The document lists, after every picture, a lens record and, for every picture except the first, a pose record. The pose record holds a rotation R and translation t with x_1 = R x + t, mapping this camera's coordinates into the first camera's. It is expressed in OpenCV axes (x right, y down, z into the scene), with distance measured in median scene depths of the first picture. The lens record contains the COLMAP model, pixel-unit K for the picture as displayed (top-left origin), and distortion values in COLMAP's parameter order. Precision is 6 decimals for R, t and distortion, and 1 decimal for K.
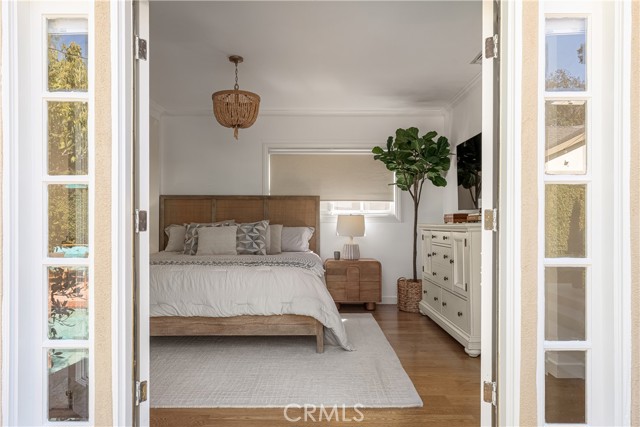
lens RADIAL K [[432.2, 0, 319.3], [0, 432.2, 215.5], [0, 0, 1]] dist [-0.007376, -0.000501]
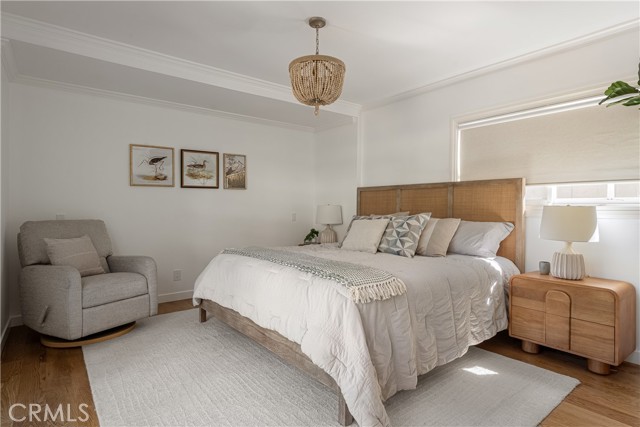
lens RADIAL K [[346.2, 0, 320.3], [0, 346.2, 211.9], [0, 0, 1]] dist [0.004994, -0.000922]
pose [[0.617875, 0.009953, -0.786213, 0.243642], [0.006554, 0.999820, 0.017807, -0.003432], [0.786249, -0.016155, 0.617699, 0.416913]]
